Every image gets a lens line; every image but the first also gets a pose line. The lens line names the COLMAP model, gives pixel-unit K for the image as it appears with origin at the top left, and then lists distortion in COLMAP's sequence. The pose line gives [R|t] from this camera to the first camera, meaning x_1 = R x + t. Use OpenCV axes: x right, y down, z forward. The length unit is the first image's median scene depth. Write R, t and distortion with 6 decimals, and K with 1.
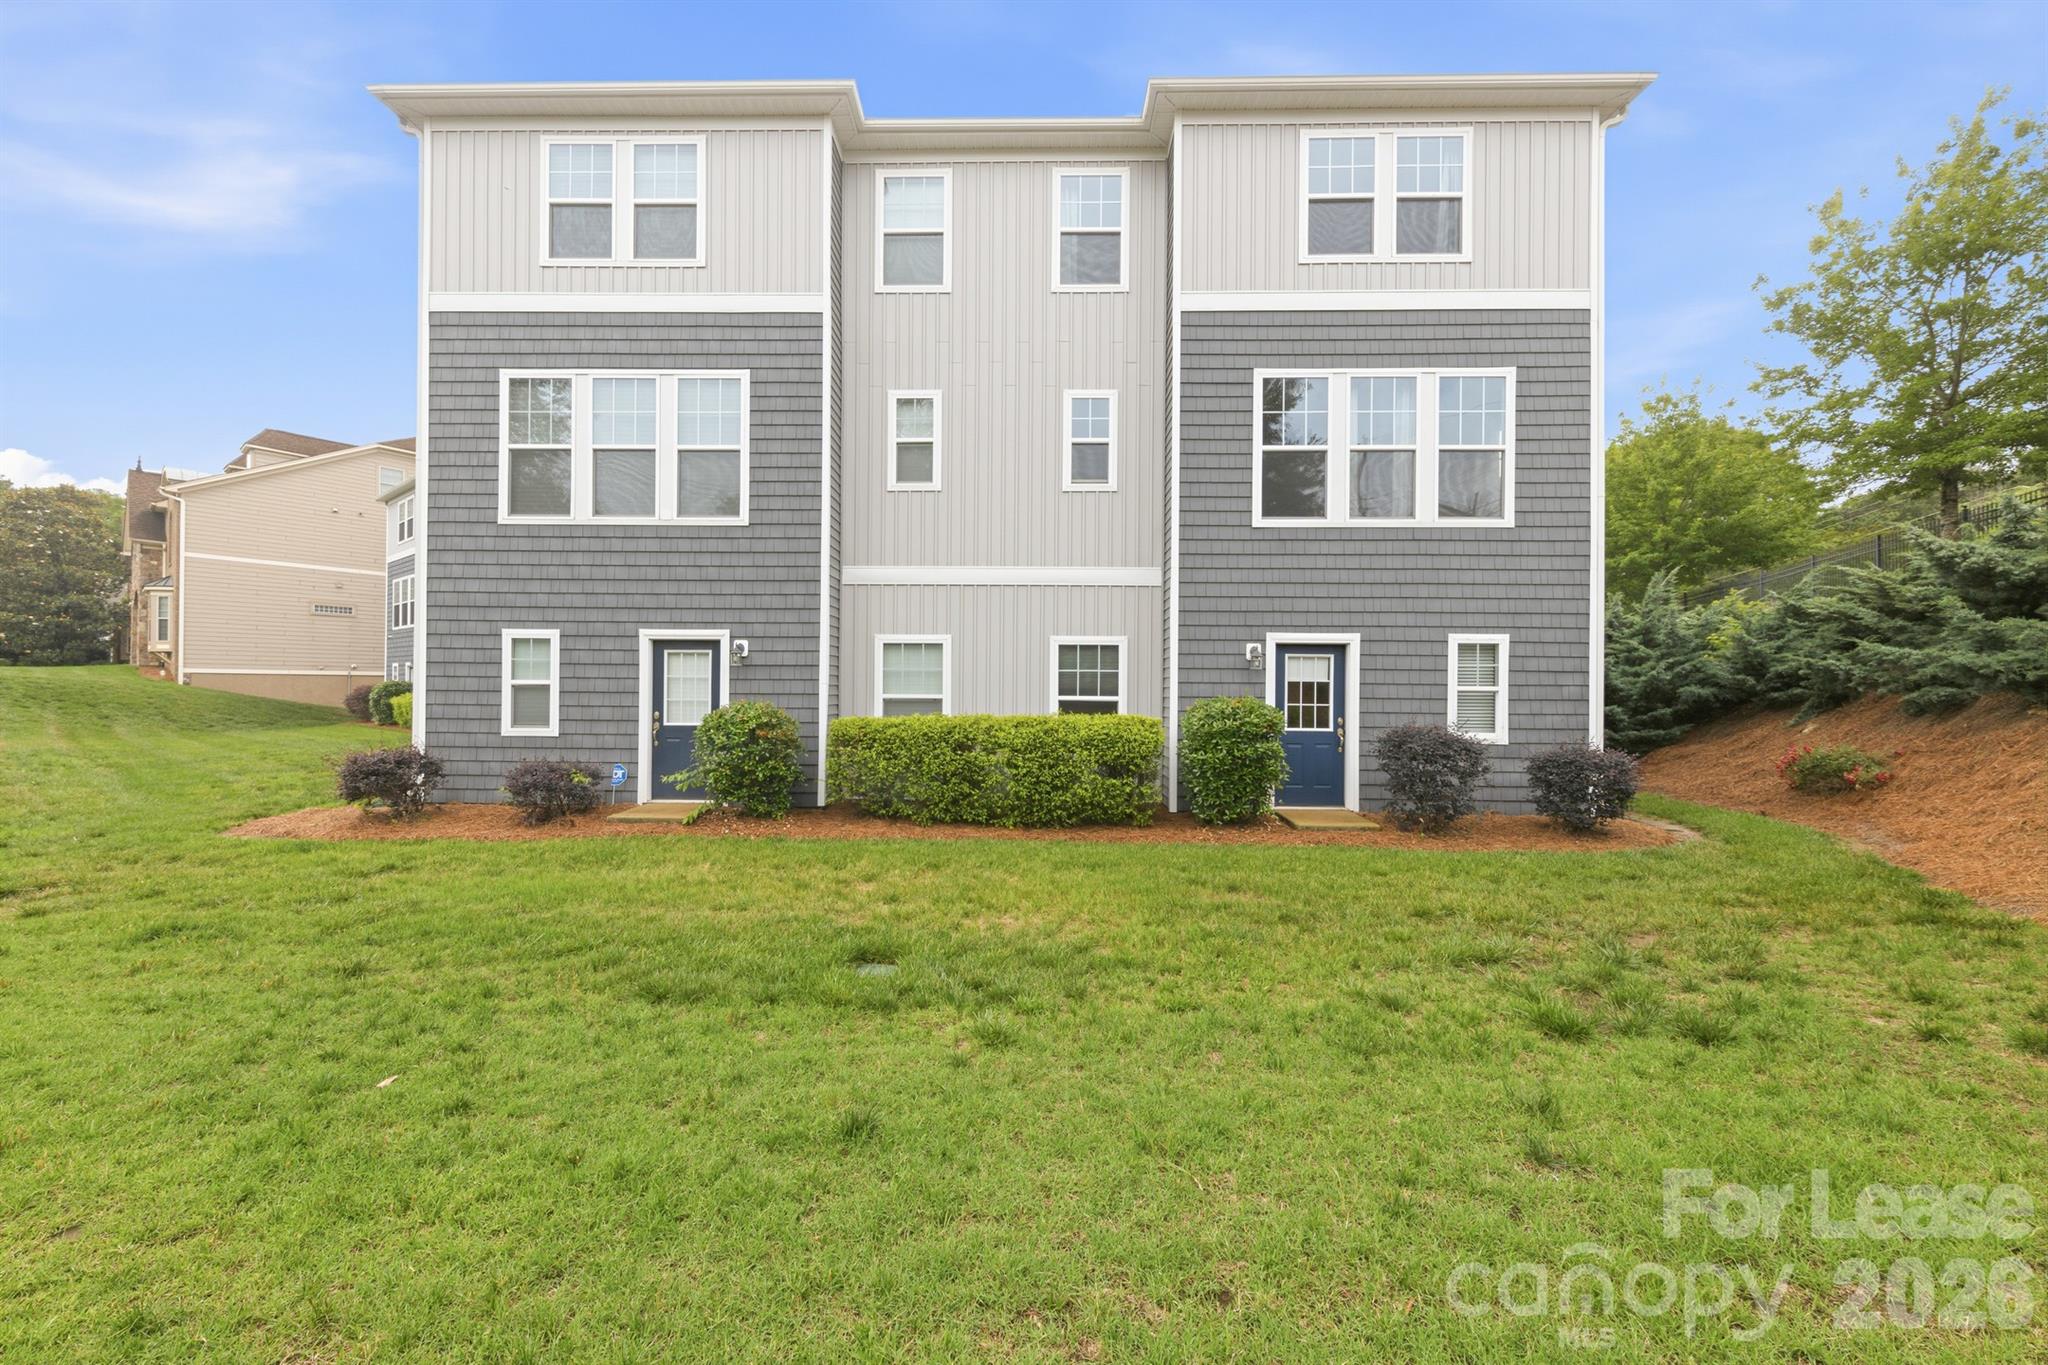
lens RADIAL K [[814.9, 0, 1024.0], [0, 814.9, 682.5], [0, 0, 1]] dist [0.014373, 0.000069]
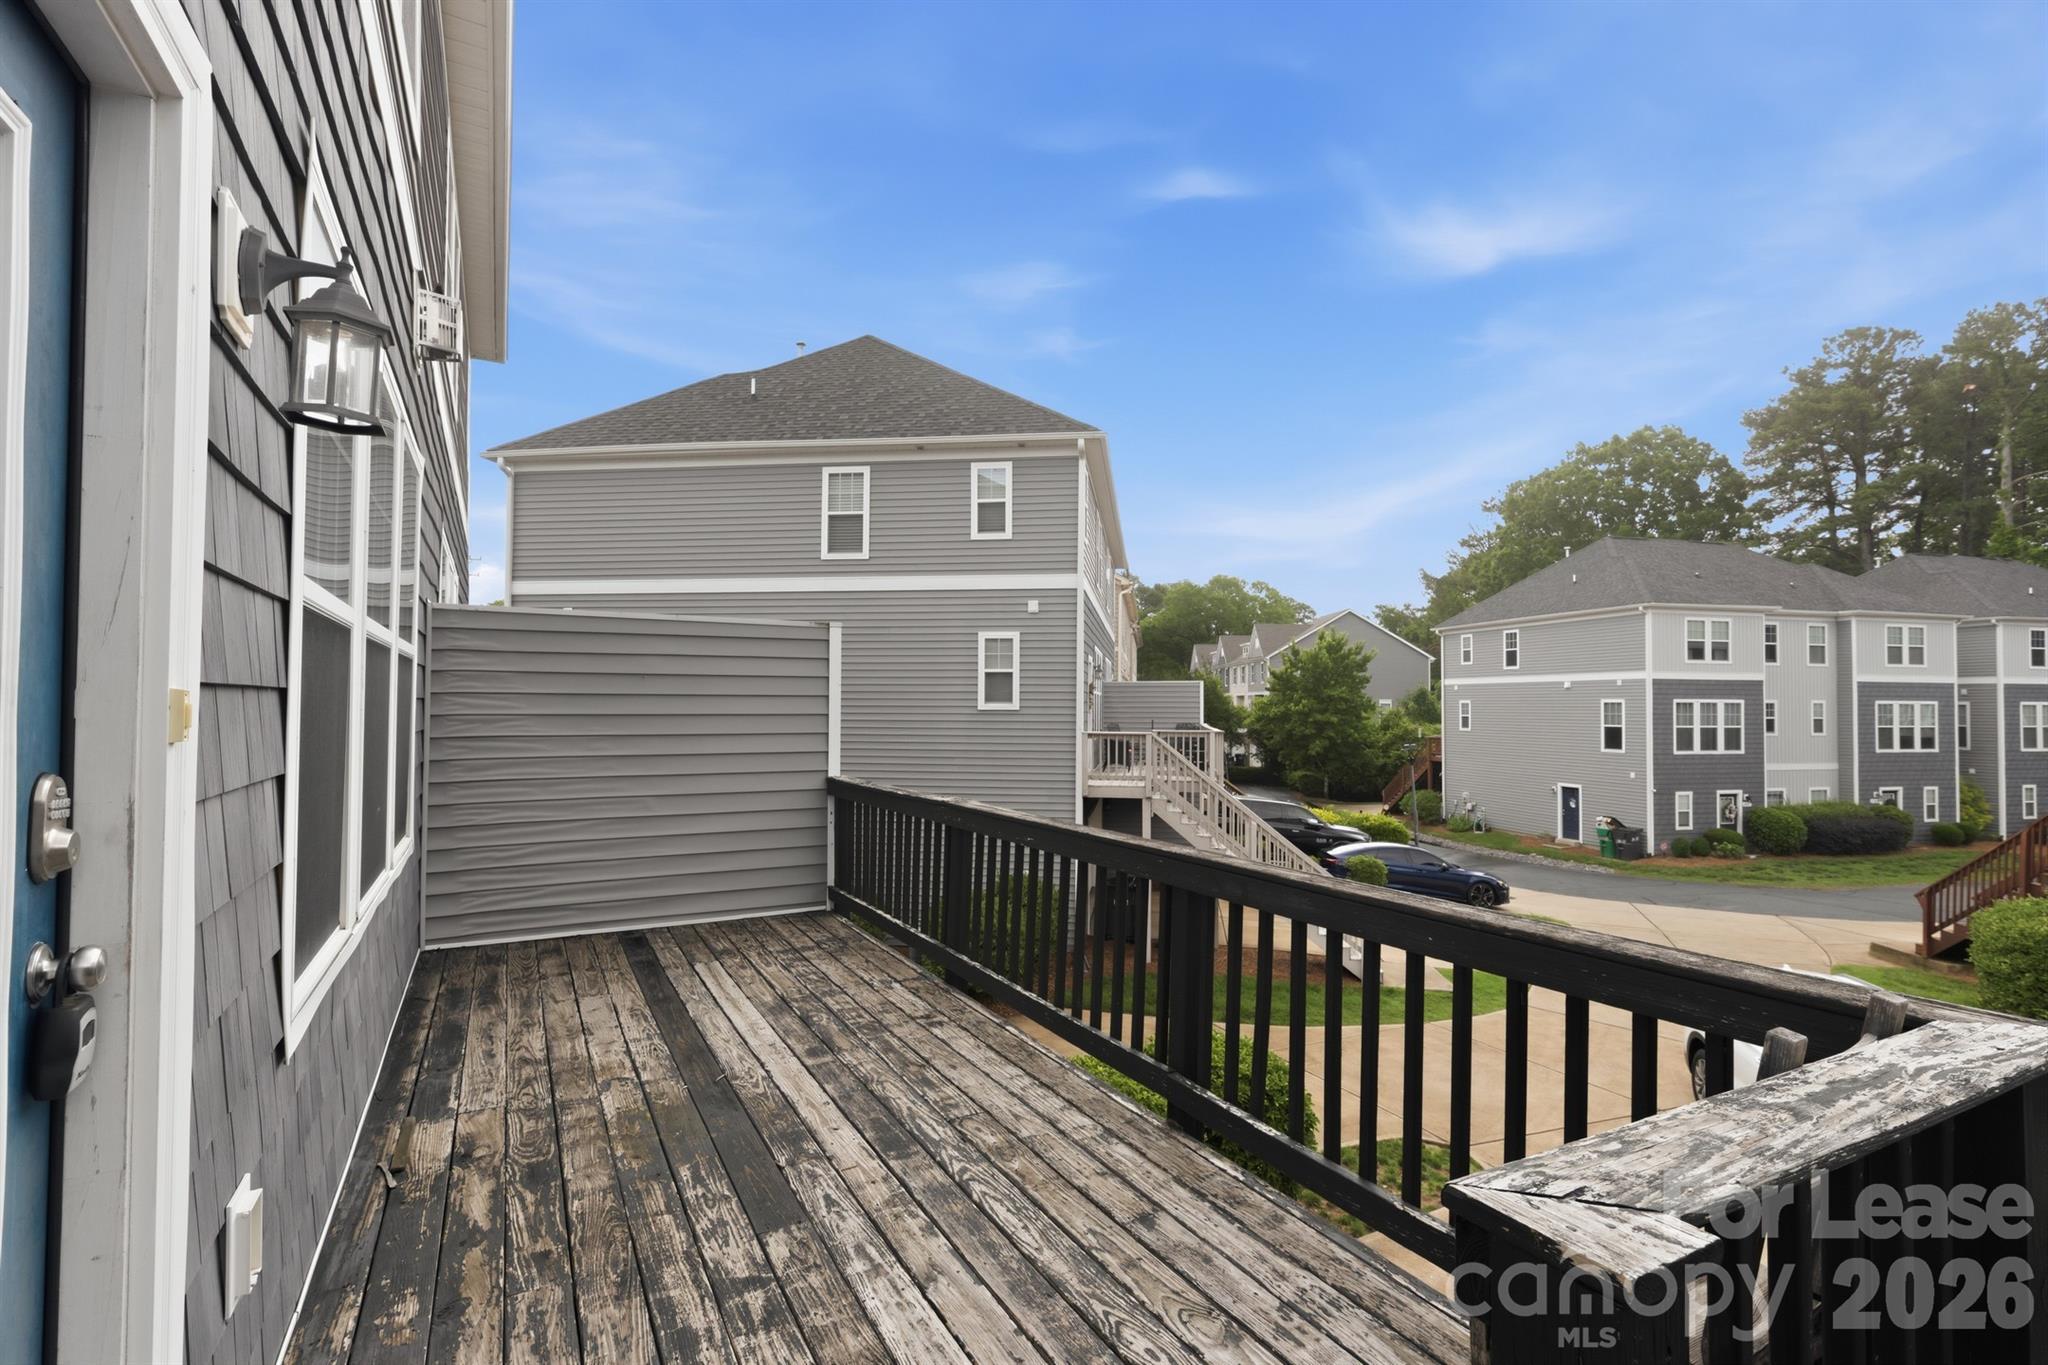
lens RADIAL K [[961.1, 0, 1024.0], [0, 961.1, 682.5], [0, 0, 1]] dist [0.008882, -0.000715]
pose [[0.961643, 0.002830, 0.274289, -3.684338], [0.003698, 0.999722, -0.023280, -0.370785], [-0.274279, 0.023401, 0.961365, -1.568045]]
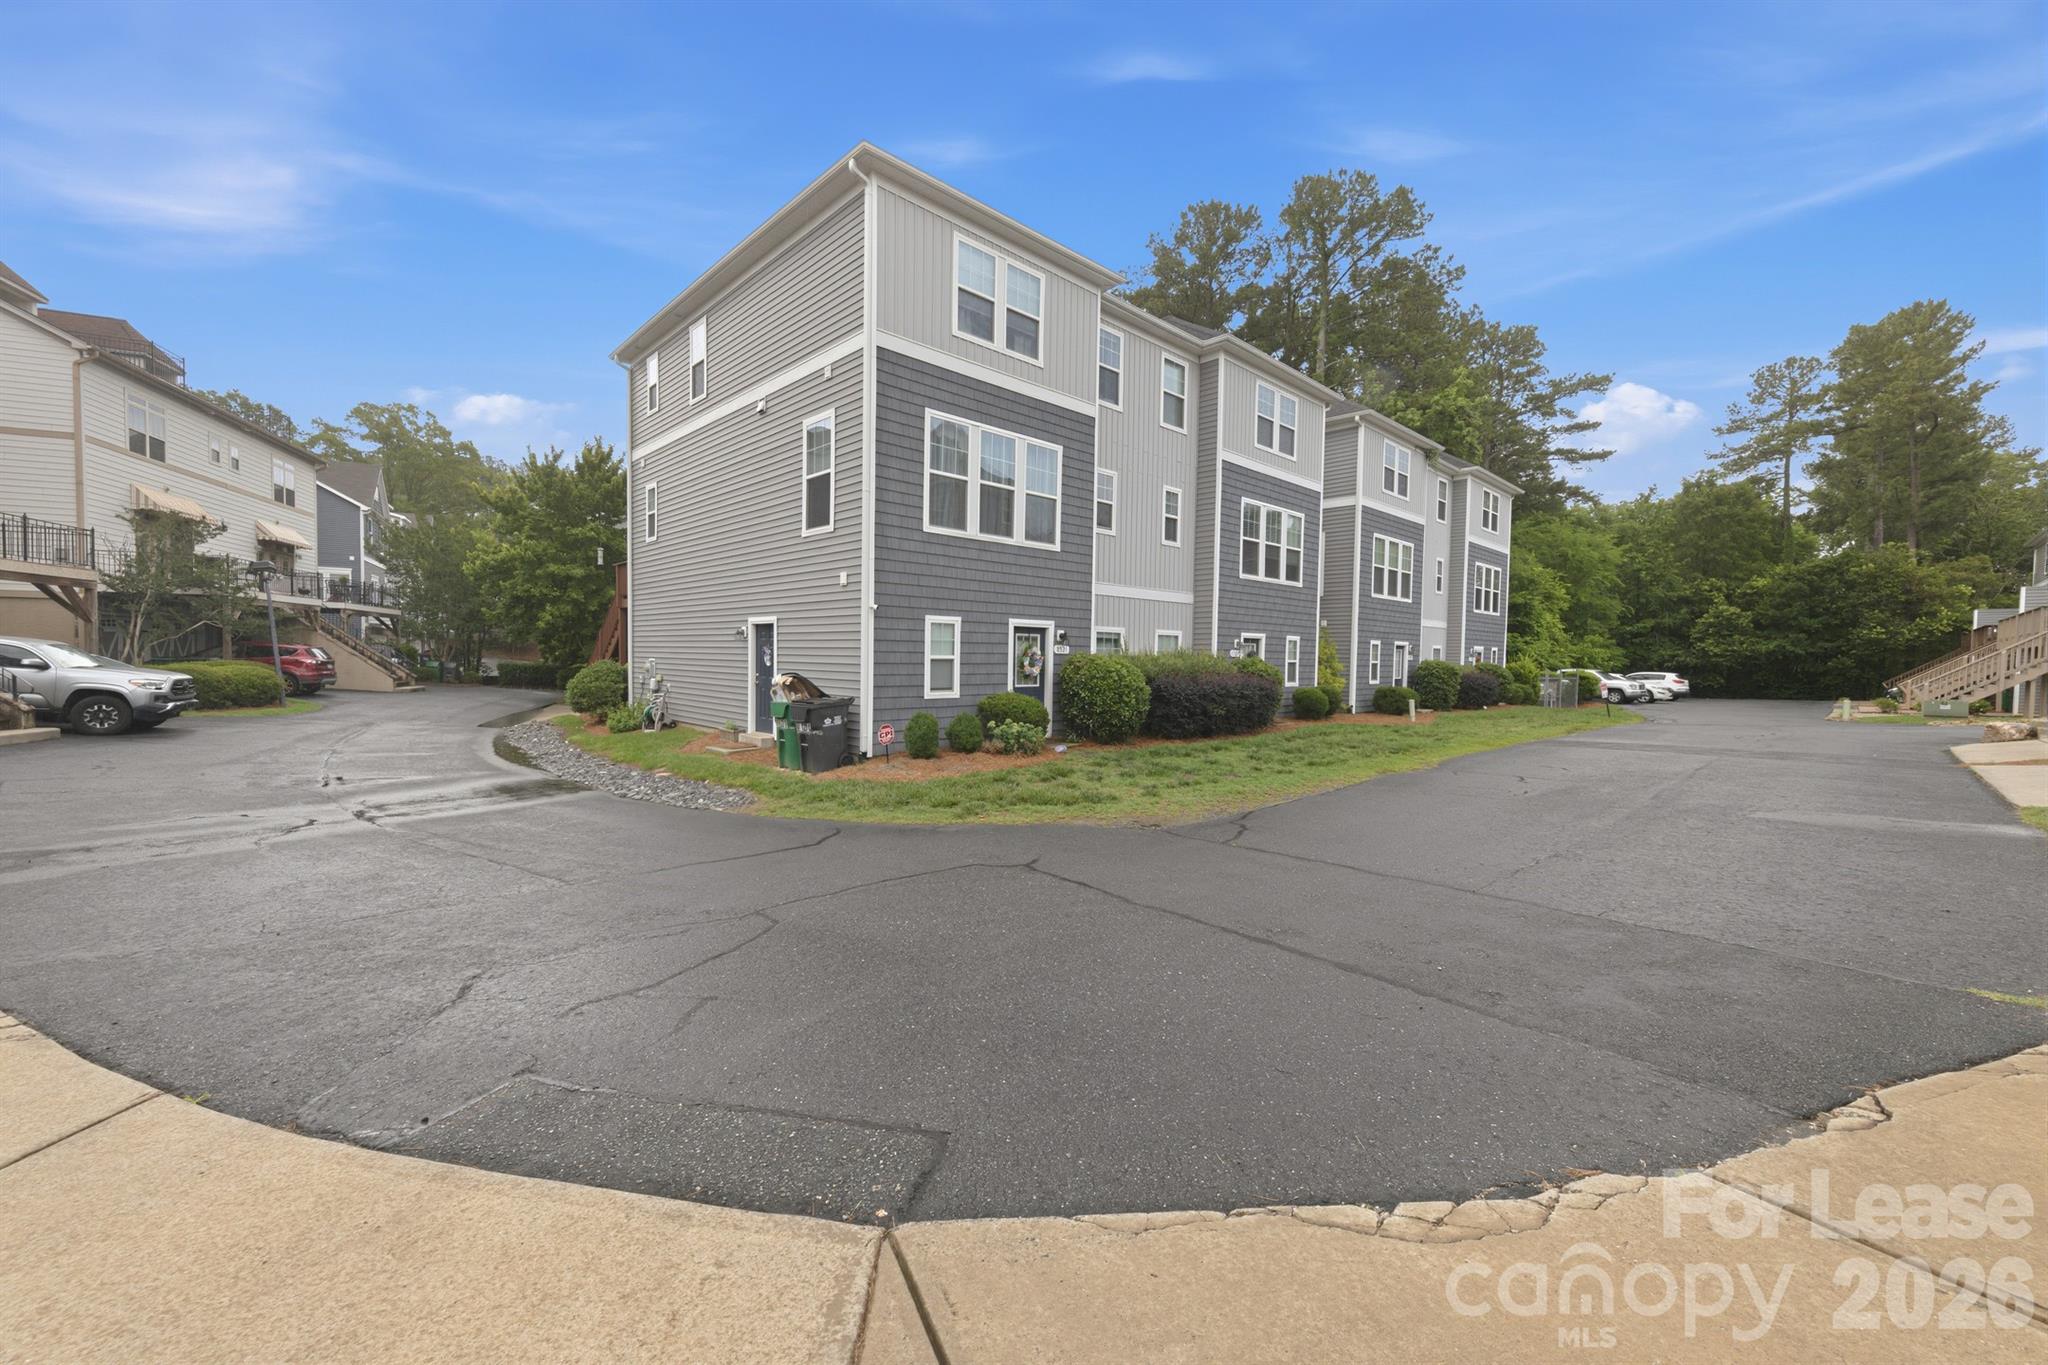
lens RADIAL K [[782.2, 0, 1024.0], [0, 782.2, 682.5], [0, 0, 1]] dist [0.024638, 0.000027]
pose [[0.703578, -0.022331, 0.710267, -1.391095], [-0.008712, 0.999160, 0.040044, -0.010781], [-0.710565, -0.034362, 0.702792, 0.037454]]
